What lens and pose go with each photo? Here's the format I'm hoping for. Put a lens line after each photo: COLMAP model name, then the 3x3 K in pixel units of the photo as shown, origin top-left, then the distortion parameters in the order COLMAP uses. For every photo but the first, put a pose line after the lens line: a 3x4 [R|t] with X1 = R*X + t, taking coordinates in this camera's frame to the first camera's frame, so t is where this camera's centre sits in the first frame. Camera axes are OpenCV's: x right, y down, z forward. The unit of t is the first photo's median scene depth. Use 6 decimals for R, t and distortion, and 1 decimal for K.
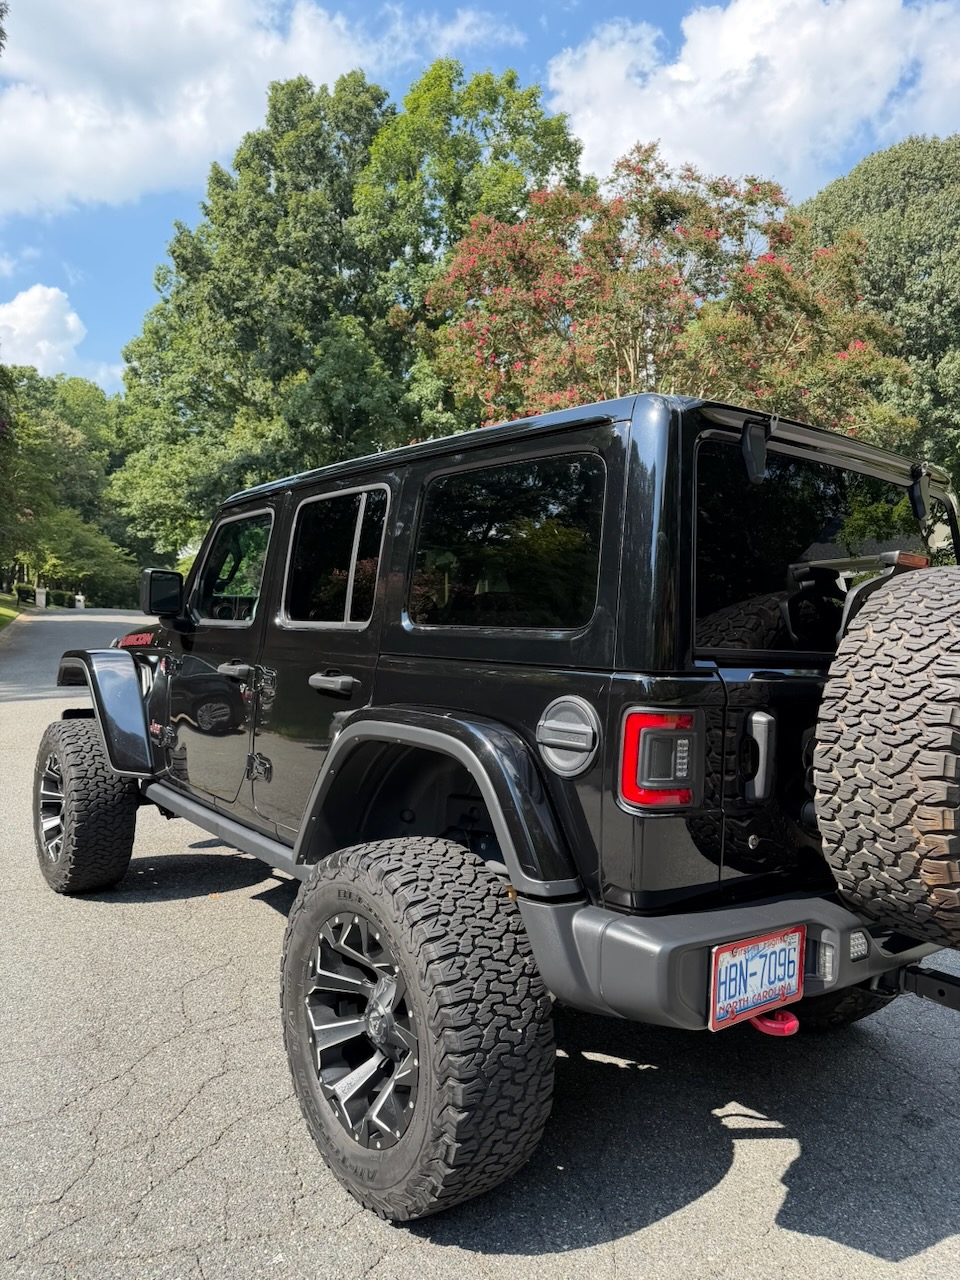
lens RADIAL K [[916.5, 0, 477.6], [0, 916.5, 647.9], [0, 0, 1]] dist [0.032568, -0.046461]
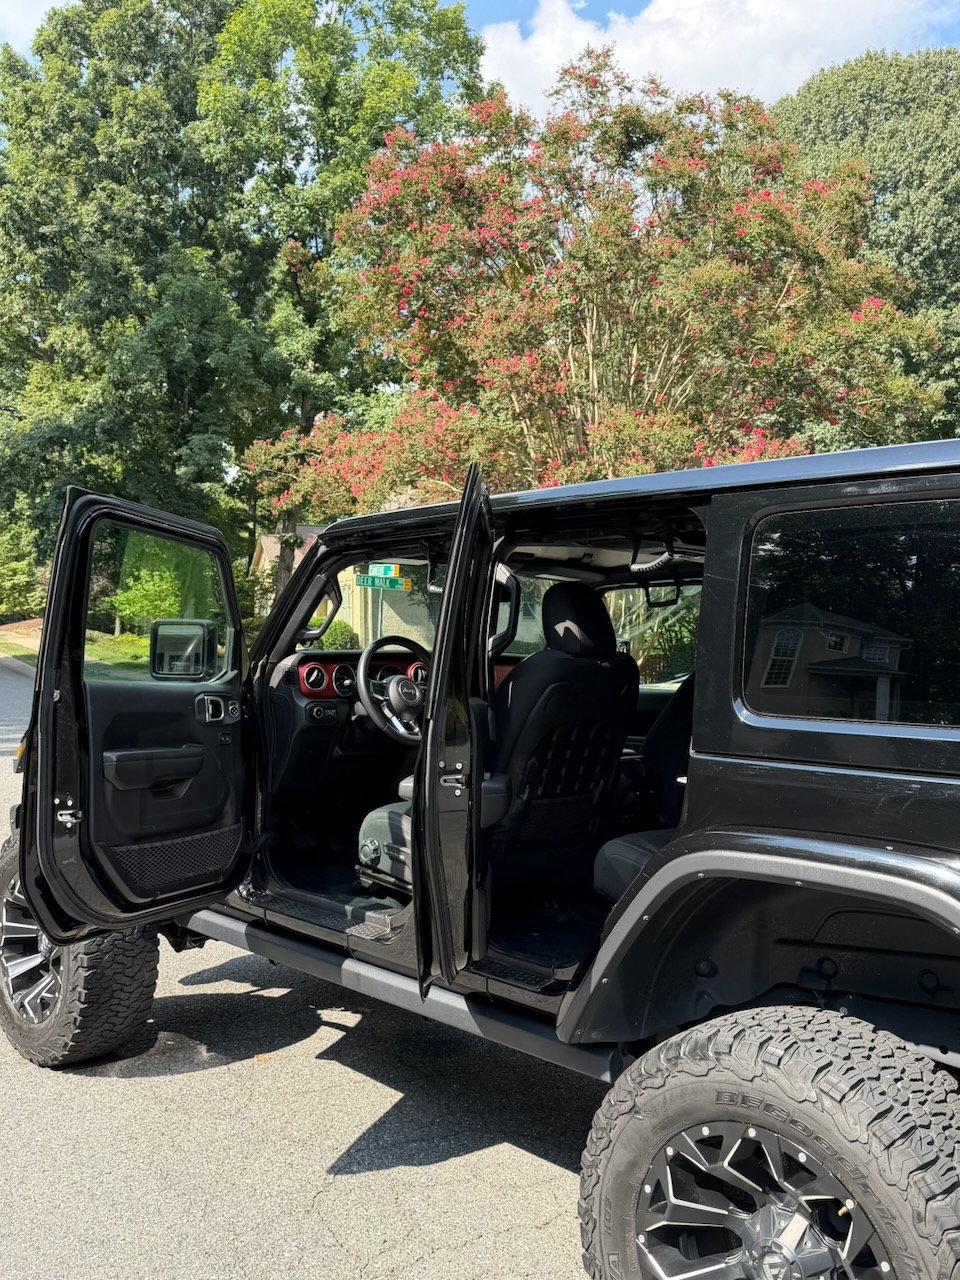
lens RADIAL K [[1167.8, 0, 474.2], [0, 1167.8, 638.4], [0, 0, 1]] dist [0.003831, 0.000000]
pose [[0.992316, -0.014851, 0.122835, -0.030611], [0.017922, 0.999553, -0.023932, -0.005259], [-0.122425, 0.025950, 0.992139, 0.006248]]
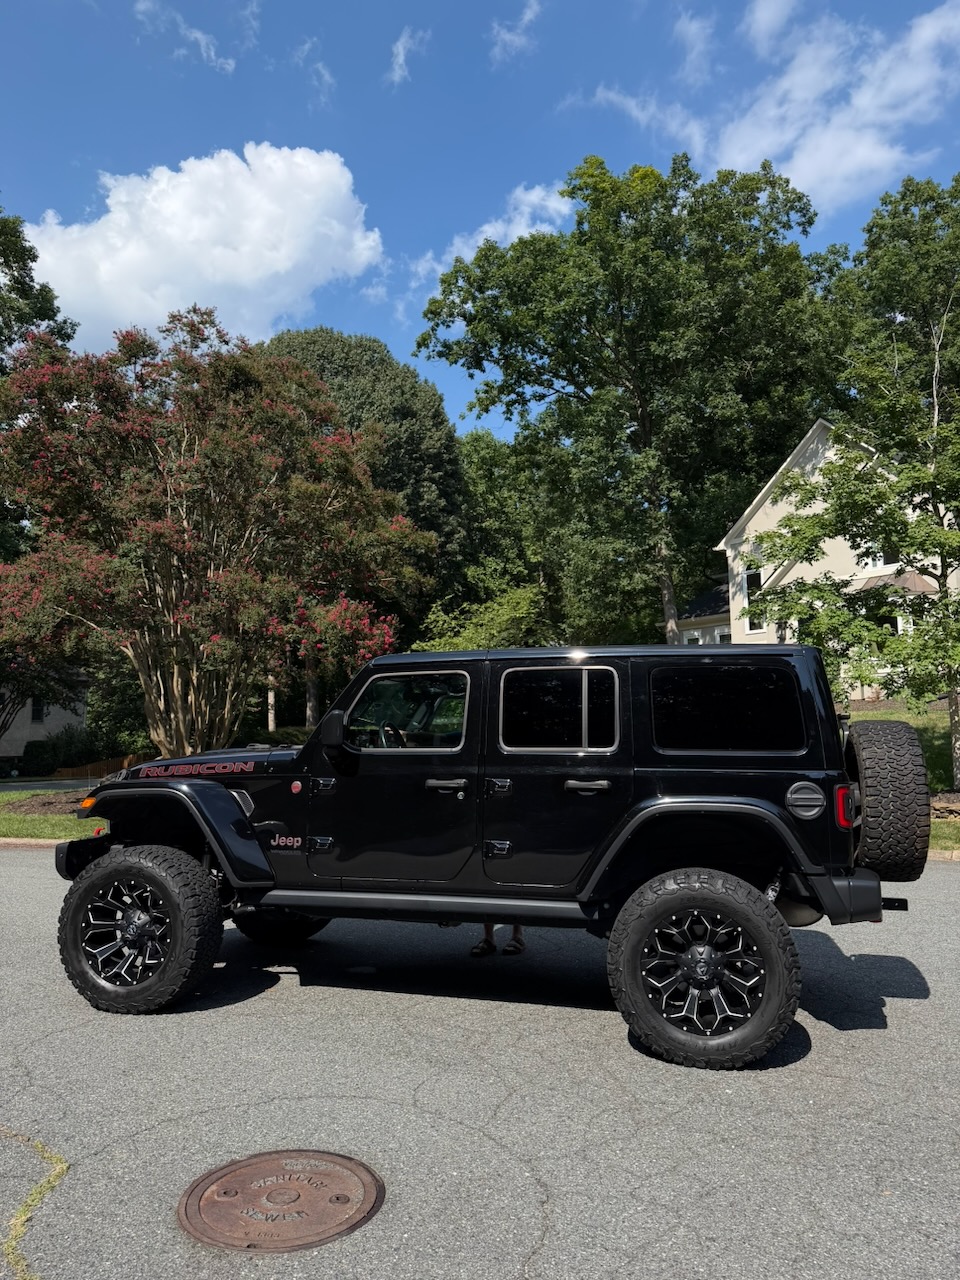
lens RADIAL K [[916.5, 0, 475.5], [0, 916.5, 632.9], [0, 0, 1]] dist [0.032568, -0.046461]
pose [[0.780696, 0.049803, 0.622923, -0.110938], [0.032969, 0.992148, -0.120643, -0.003671], [-0.624040, 0.114722, 0.772925, -0.014921]]
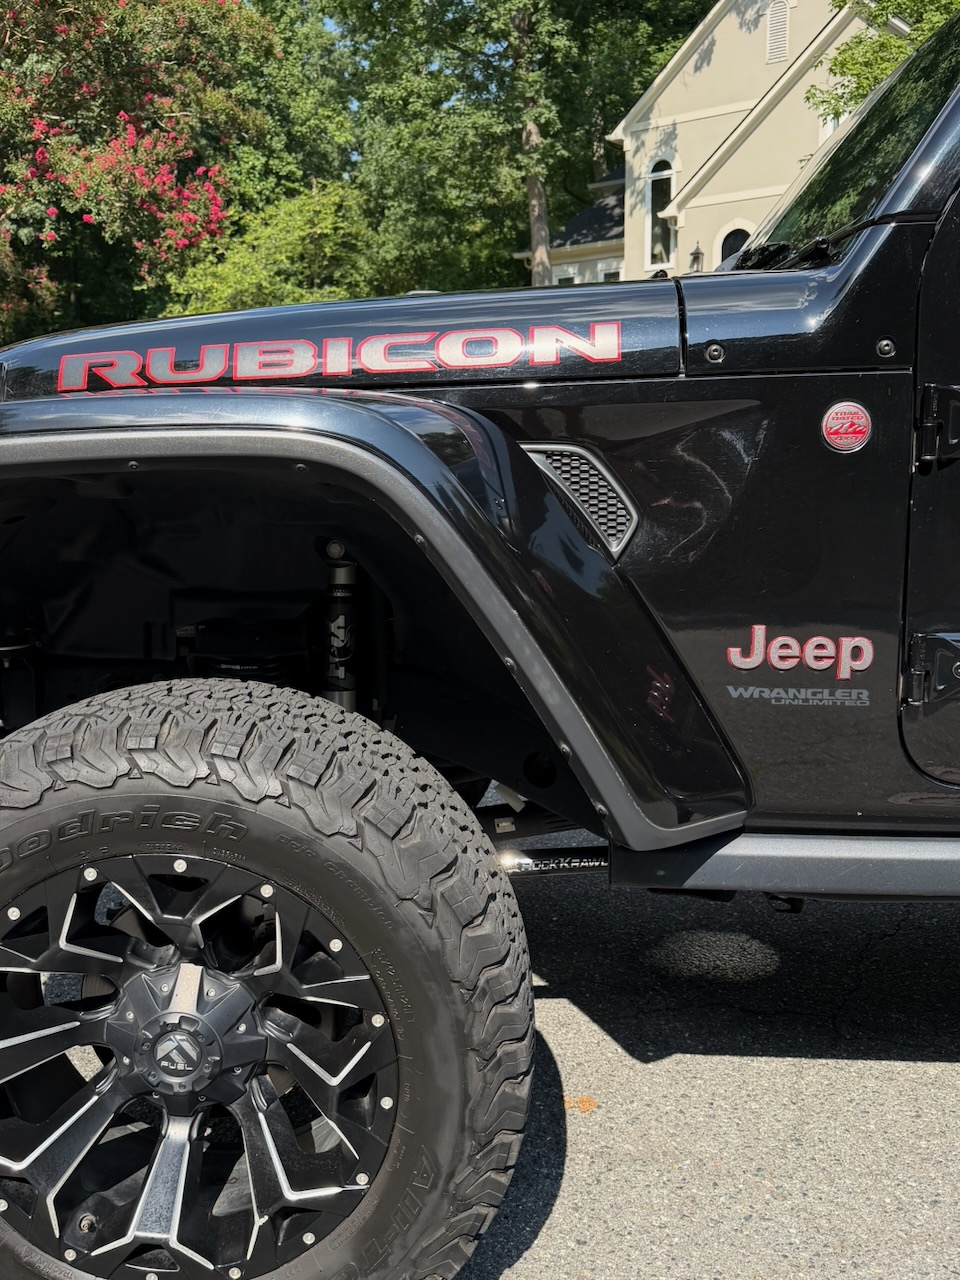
lens RADIAL K [[1167.8, 0, 451.5], [0, 1167.8, 637.6], [0, 0, 1]] dist [0.003831, 0.000000]
pose [[0.613016, -0.157892, 0.774133, -0.084550], [0.036899, 0.984480, 0.171574, 0.001892], [-0.789208, -0.076613, 0.609328, 0.104323]]
